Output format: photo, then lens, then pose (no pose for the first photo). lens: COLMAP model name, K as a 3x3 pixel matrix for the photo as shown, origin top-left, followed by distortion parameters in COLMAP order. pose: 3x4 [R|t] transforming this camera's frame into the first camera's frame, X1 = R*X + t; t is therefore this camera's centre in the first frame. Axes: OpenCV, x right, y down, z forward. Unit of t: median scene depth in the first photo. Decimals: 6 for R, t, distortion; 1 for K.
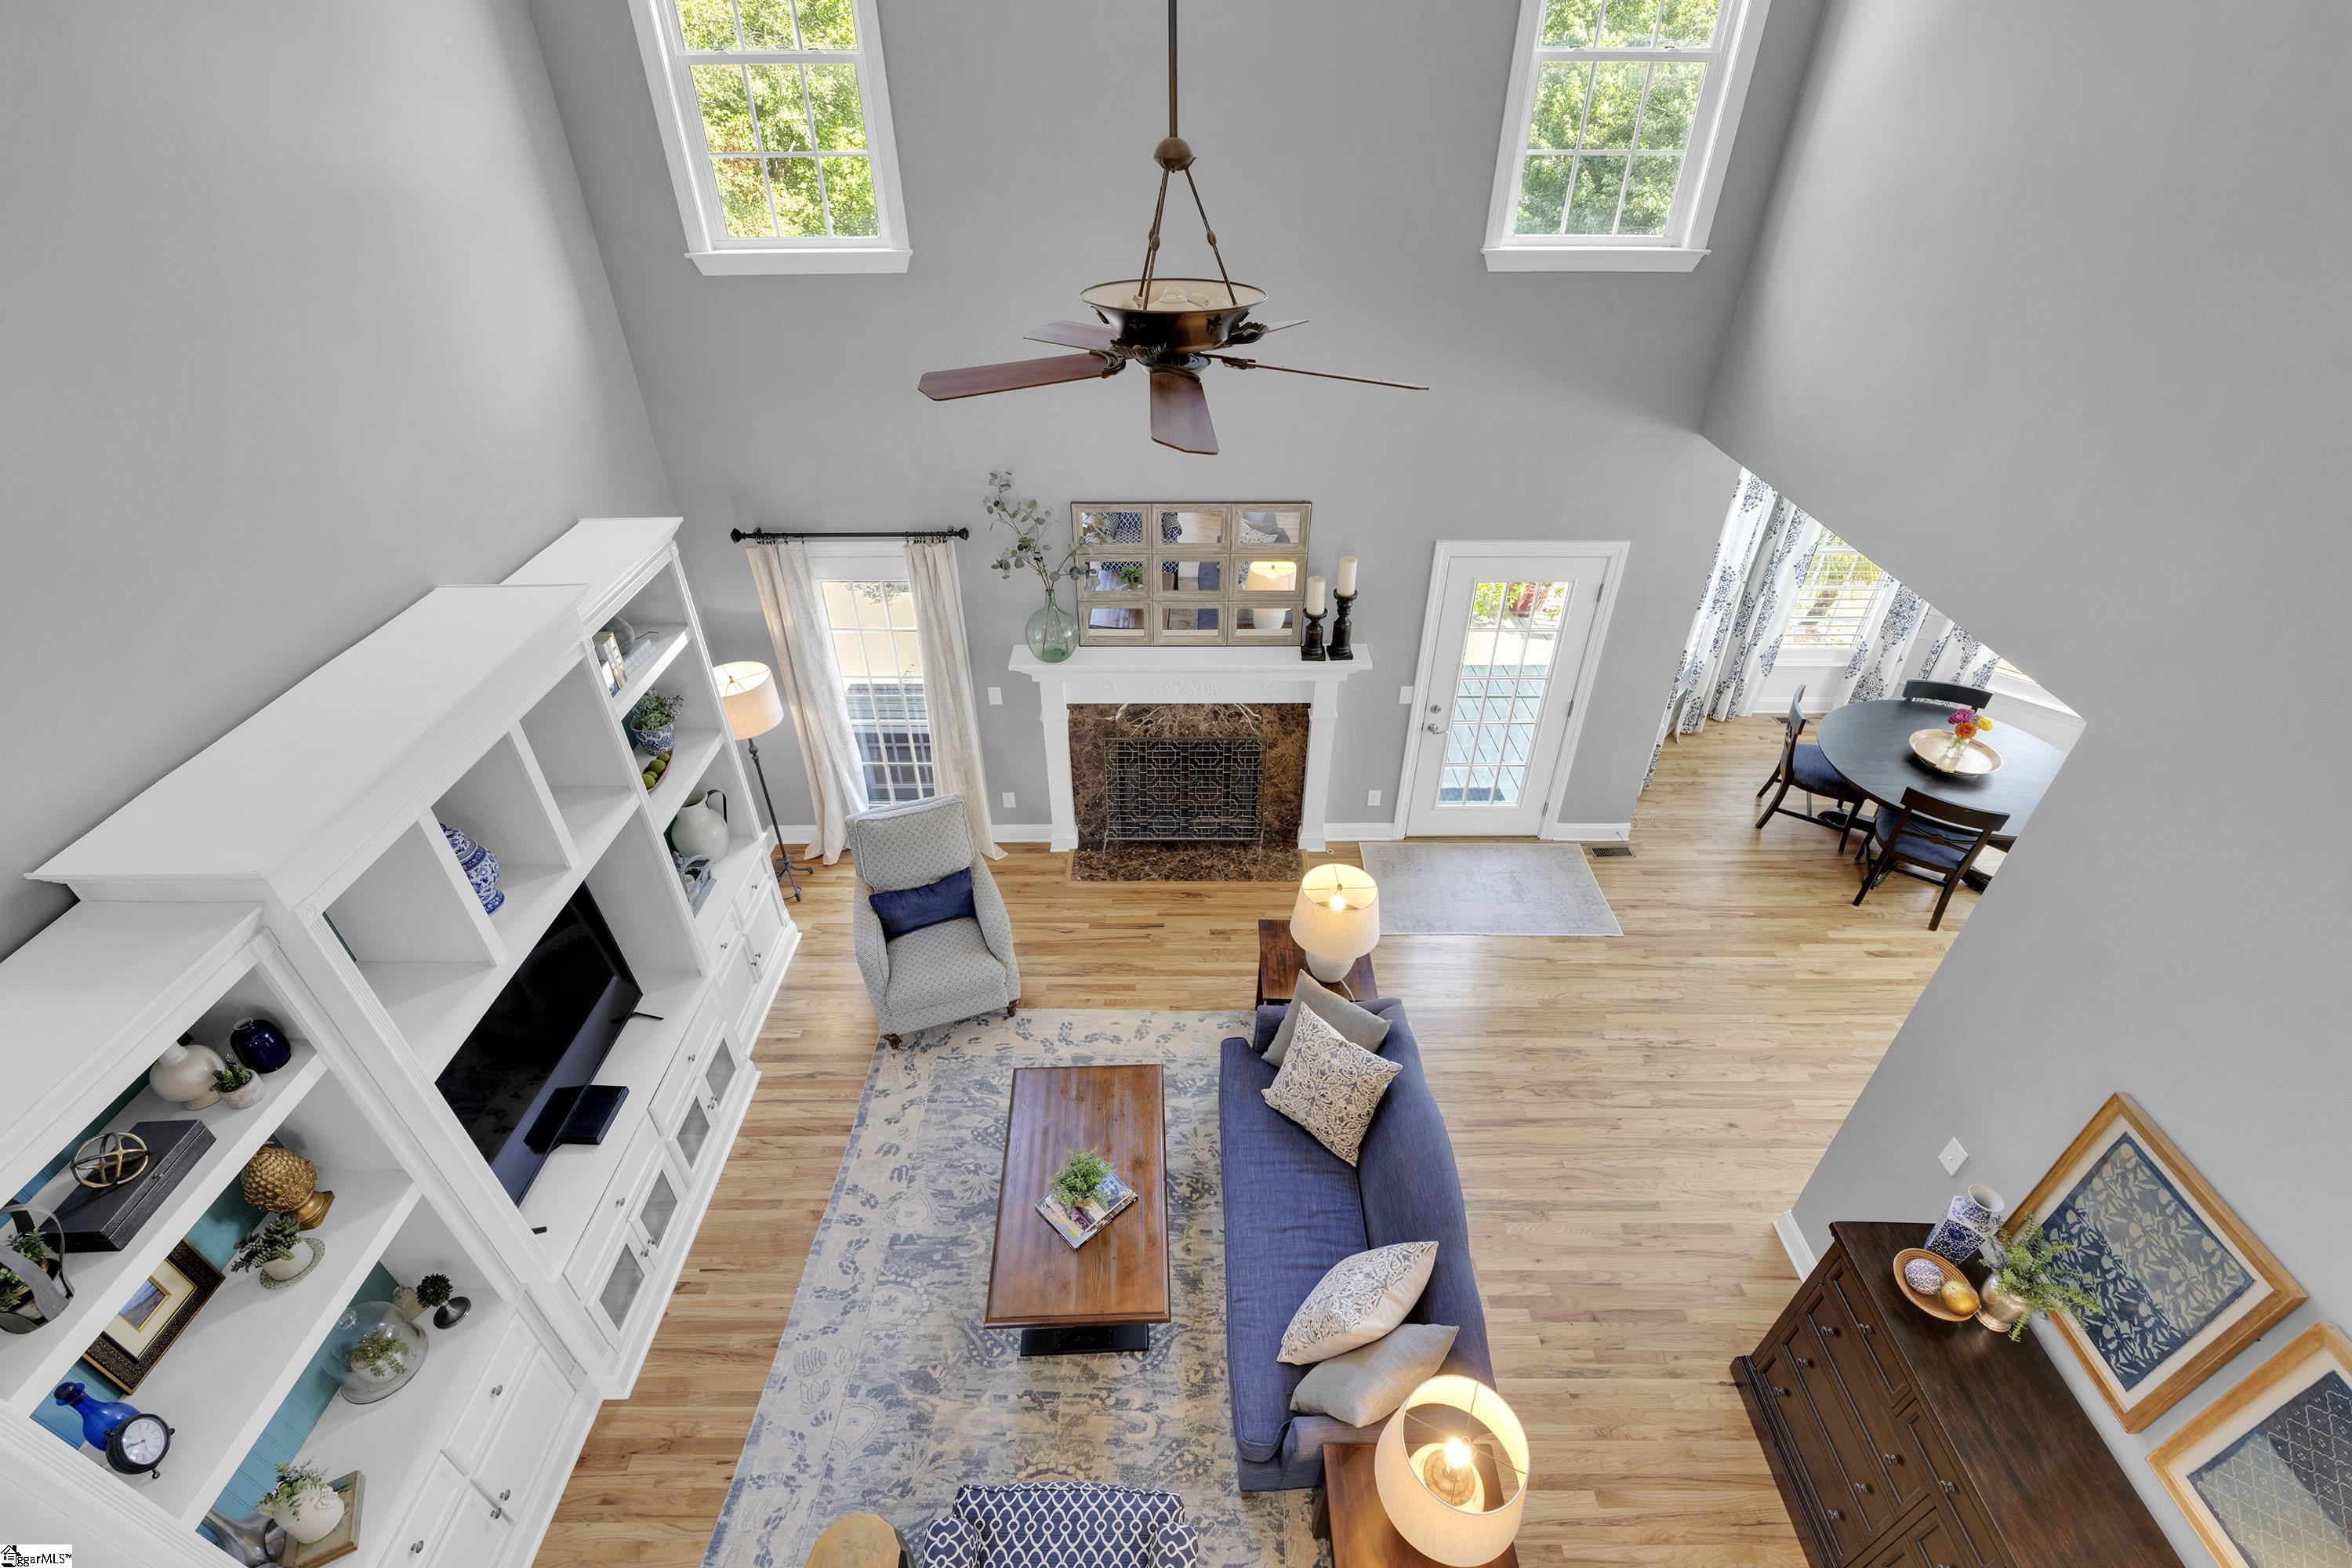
lens RADIAL K [[1023.9, 0, 1176.0], [0, 1023.9, 784.0], [0, 0, 1]] dist [-0.002402, -0.000107]
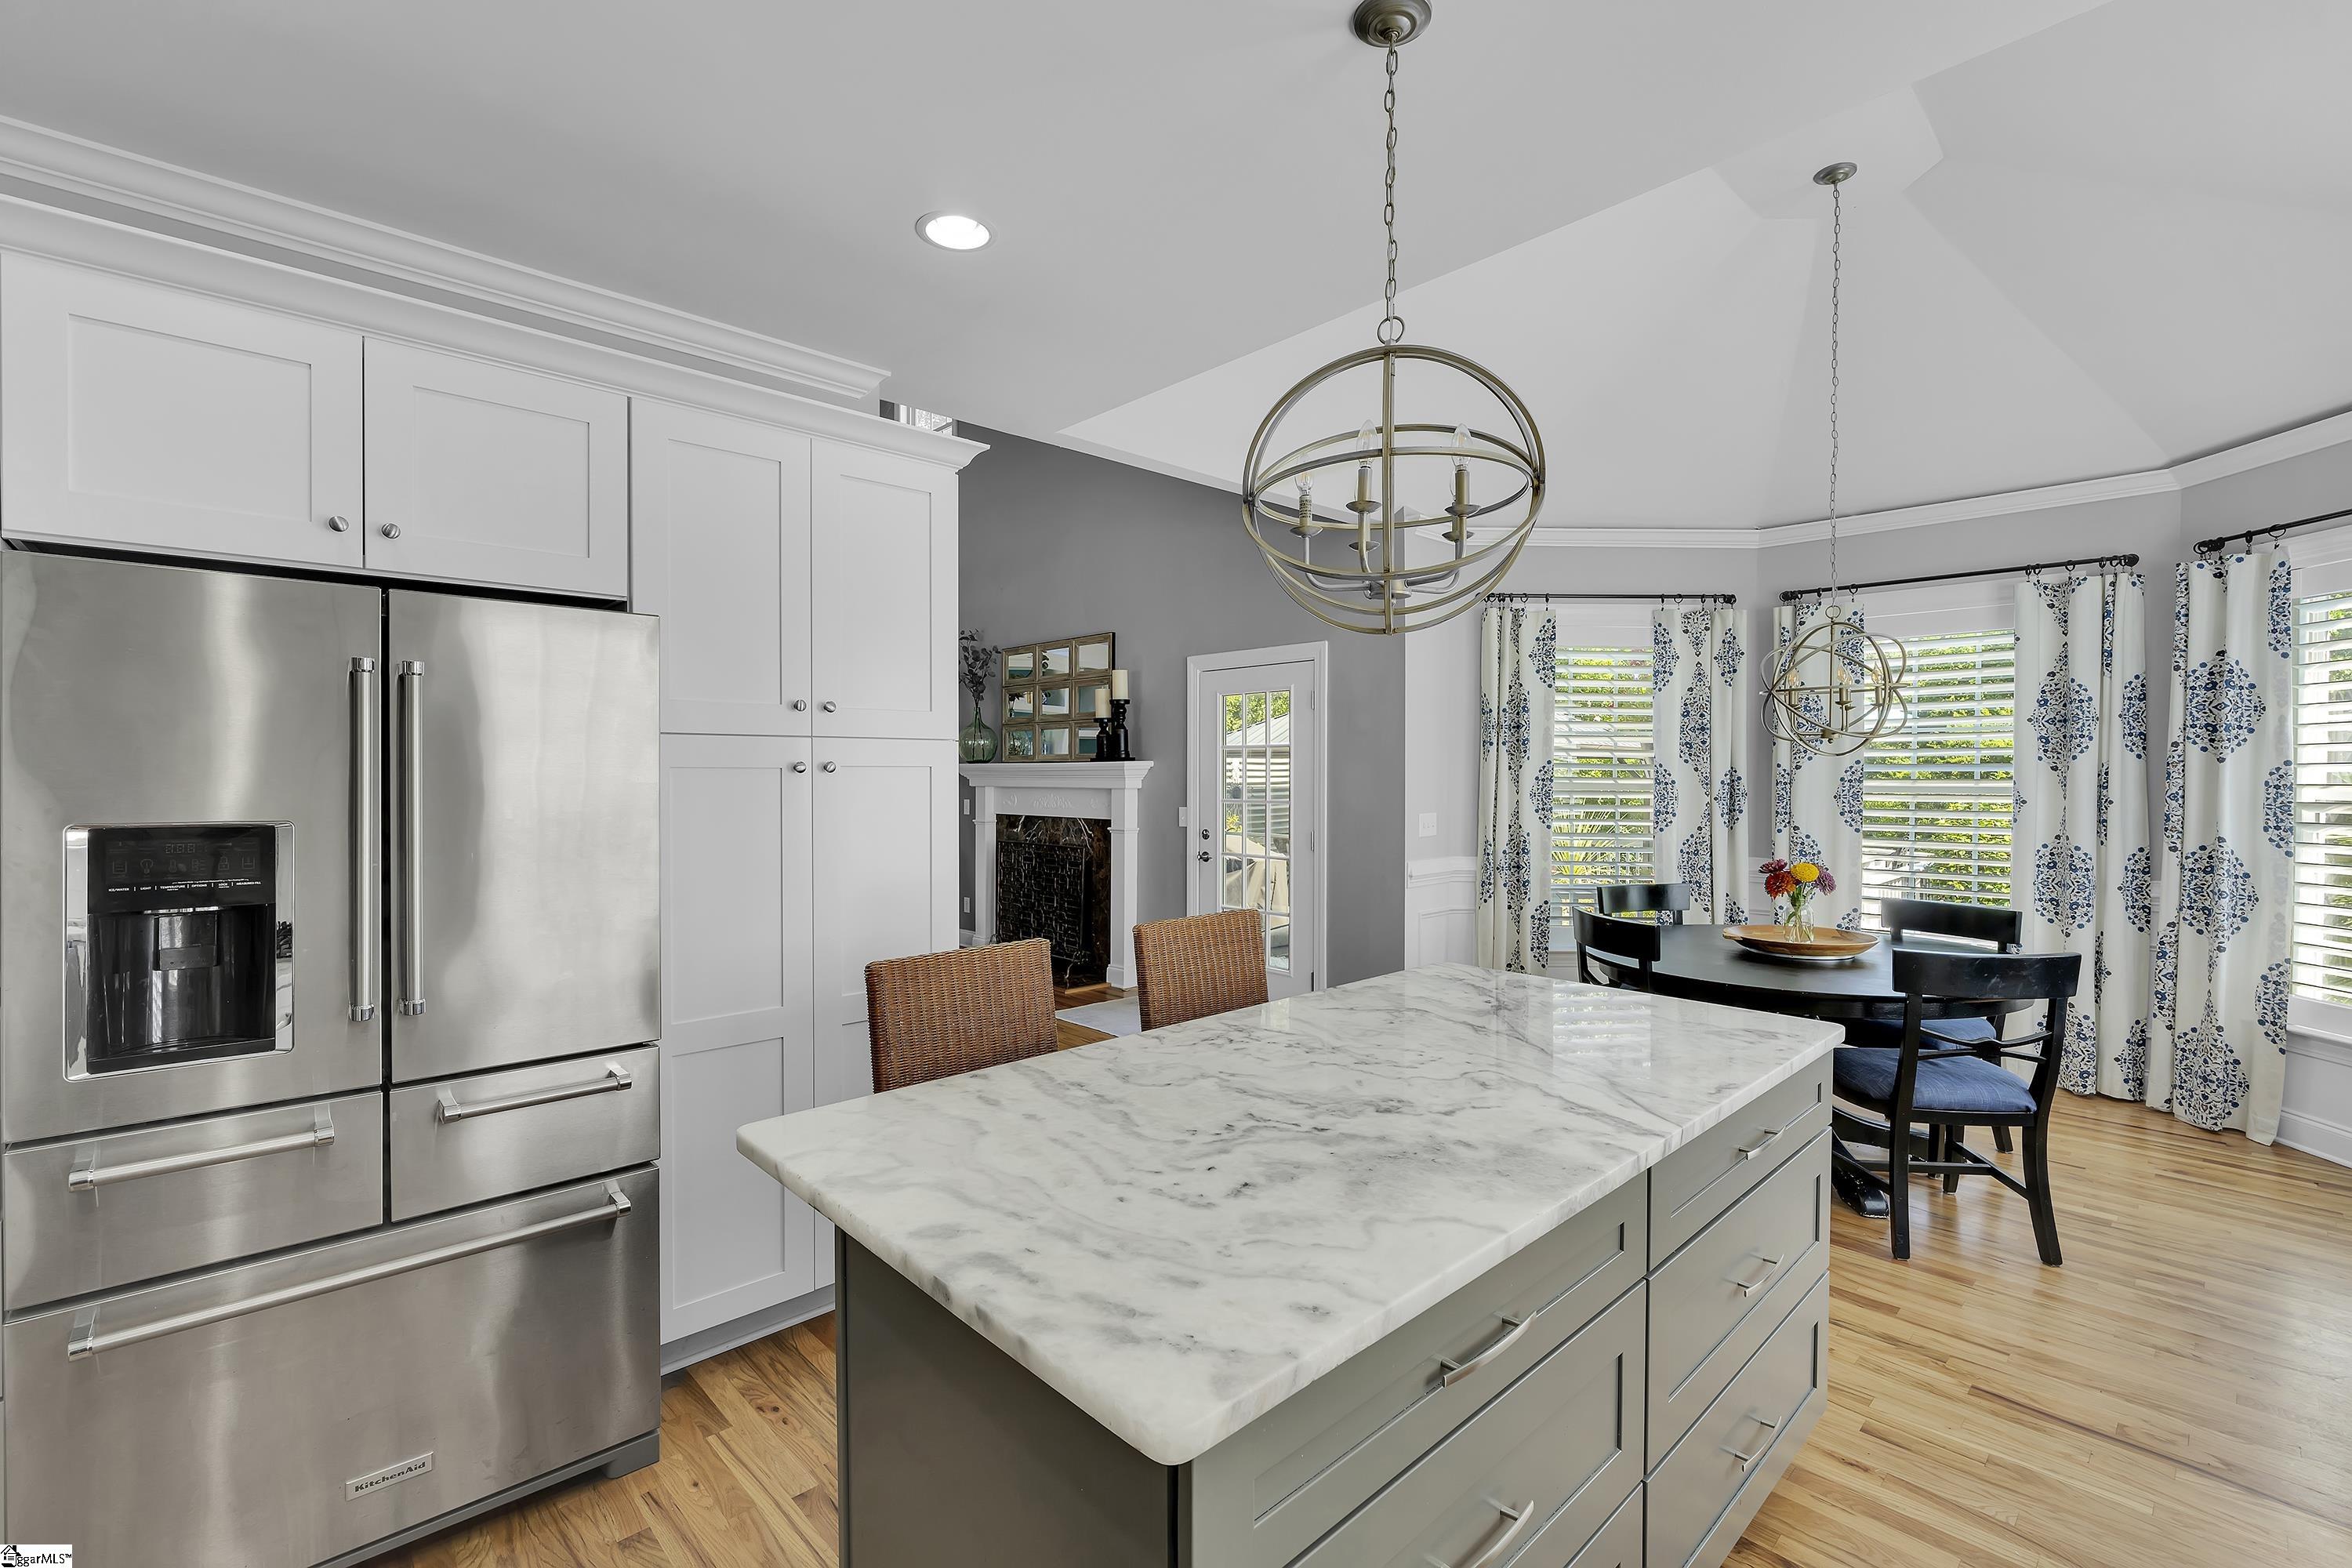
lens RADIAL K [[1023.9, 0, 1176.0], [0, 1023.9, 784.0], [0, 0, 1]] dist [-0.002402, -0.000107]
pose [[0.692160, 0.013955, -0.721610, 0.993255], [-0.425066, 0.815906, -0.391940, 0.302418], [0.583296, 0.578017, 0.570669, 0.405855]]
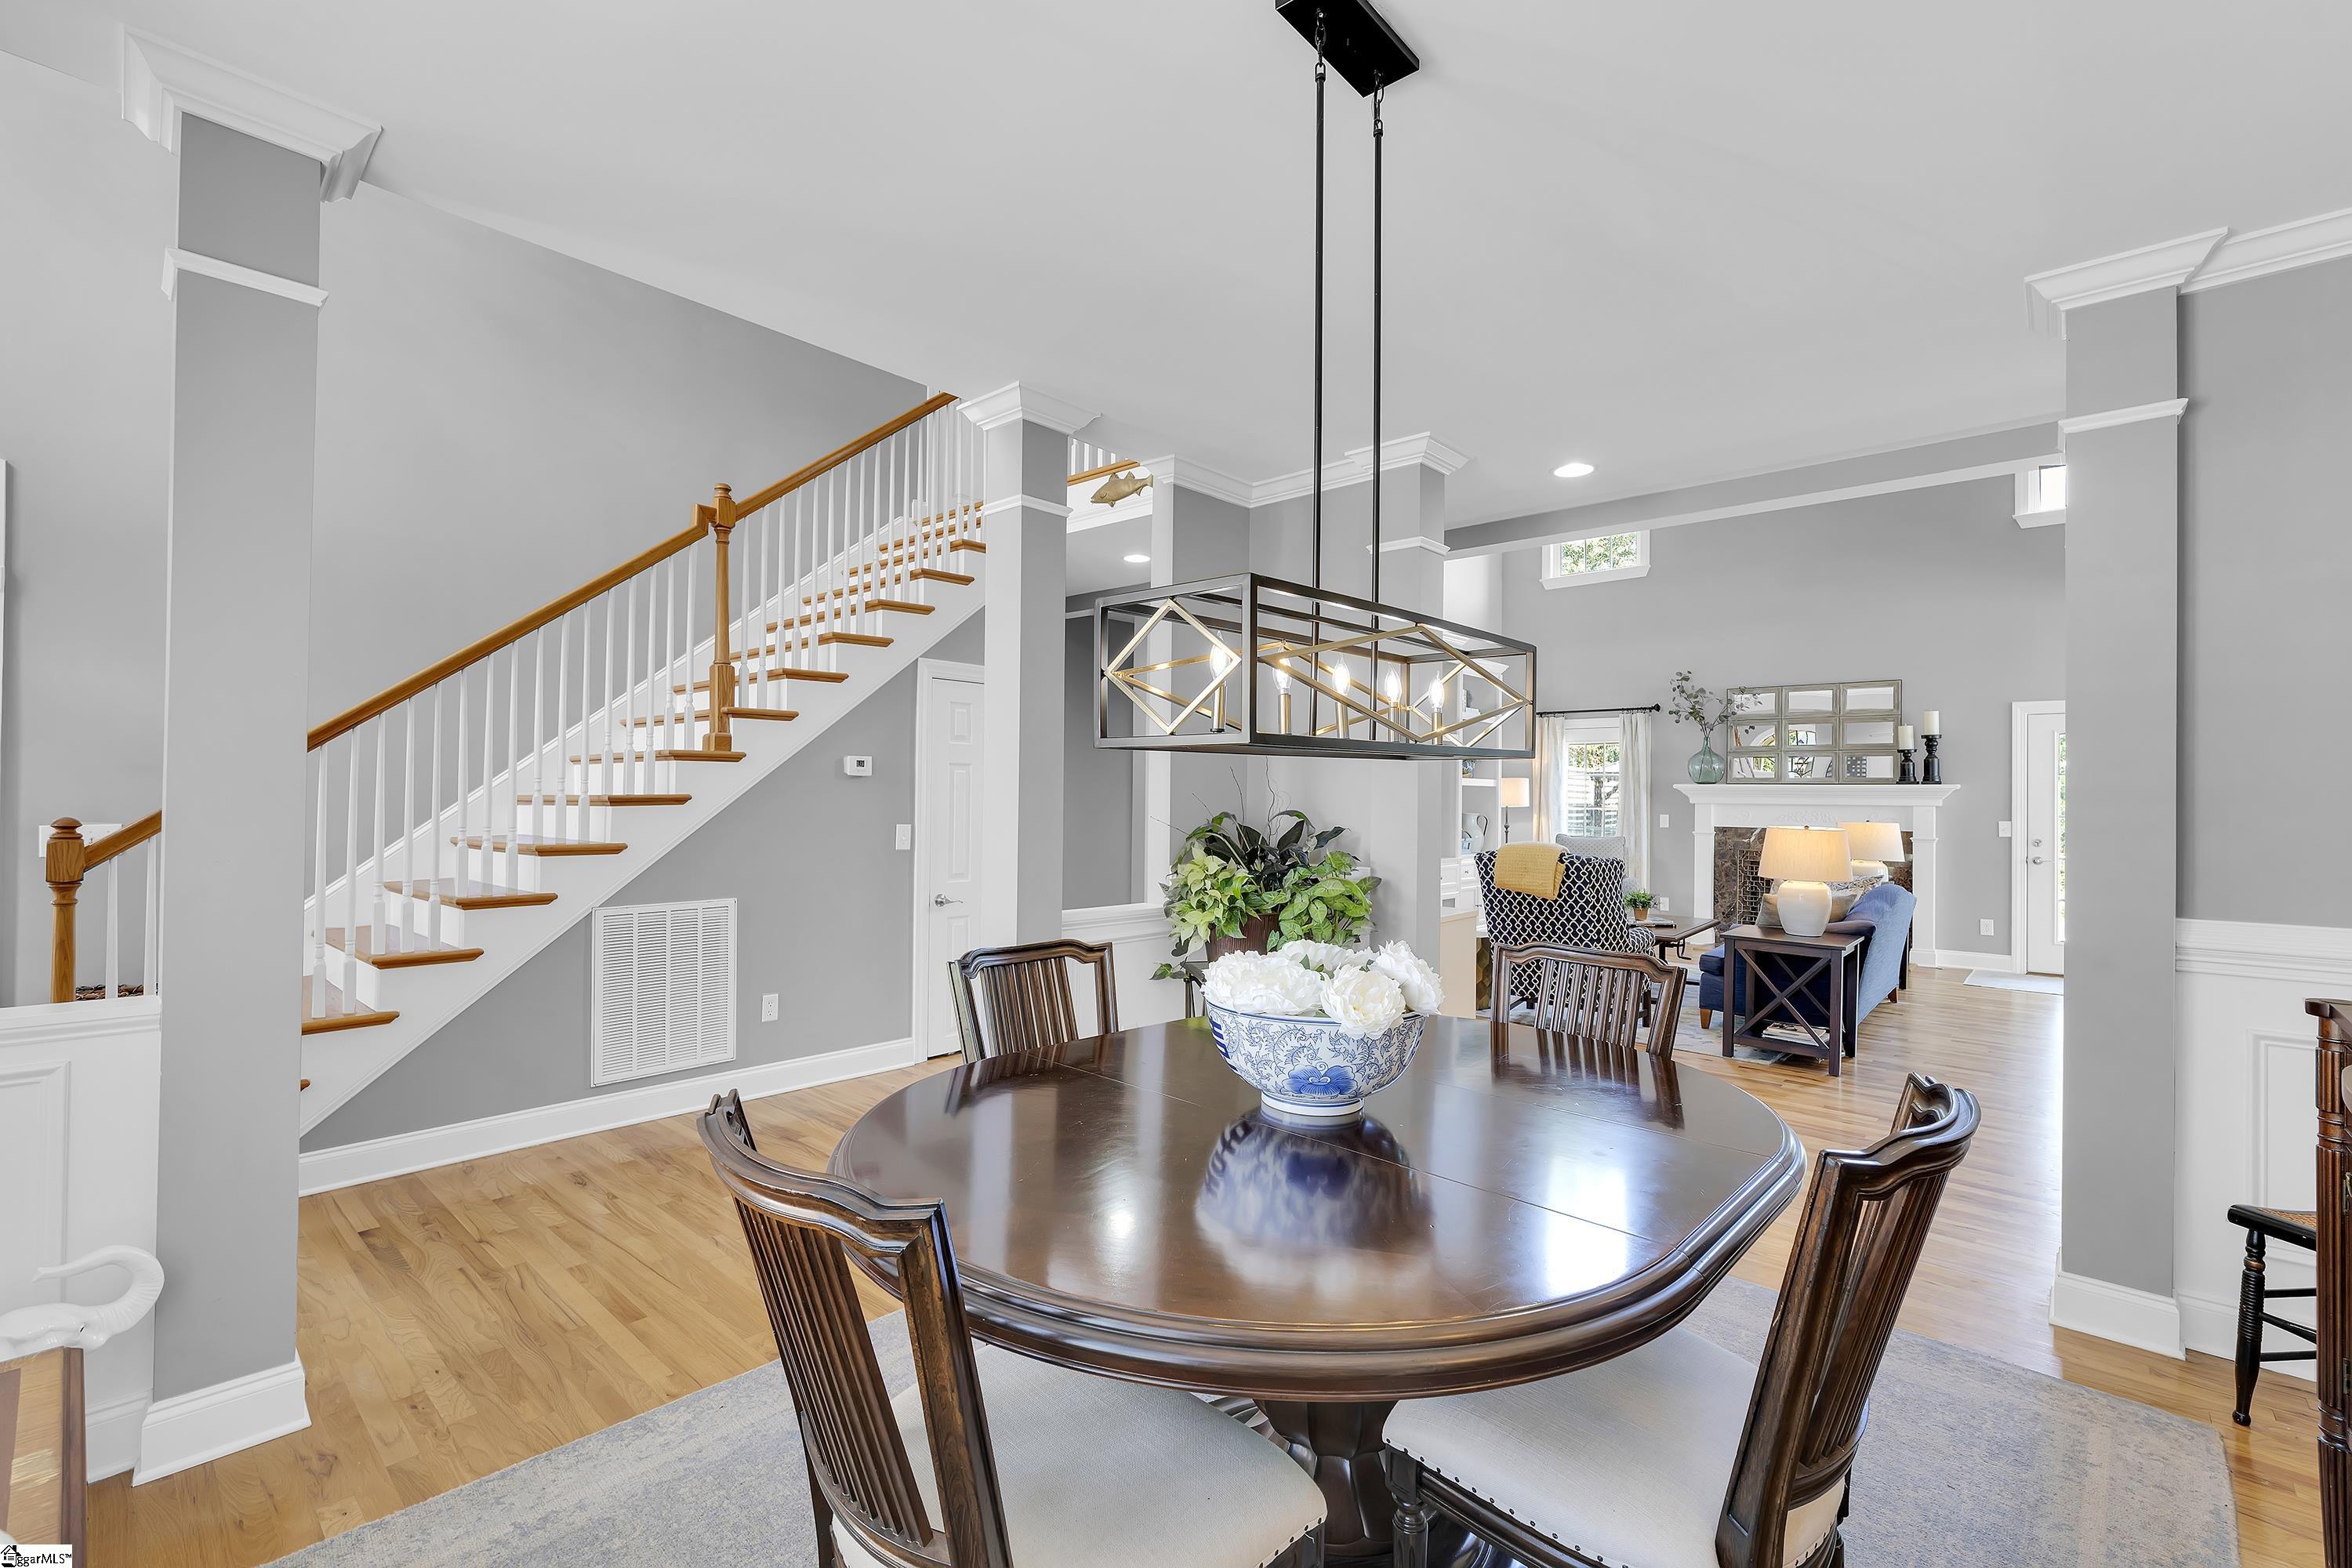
lens RADIAL K [[1023.9, 0, 1176.0], [0, 1023.9, 784.0], [0, 0, 1]] dist [-0.002402, -0.000107]
pose [[0.738474, 0.006708, -0.674249, 0.331482], [-0.401428, 0.807807, -0.431629, 0.862273], [0.541767, 0.589409, 0.599237, -0.368155]]
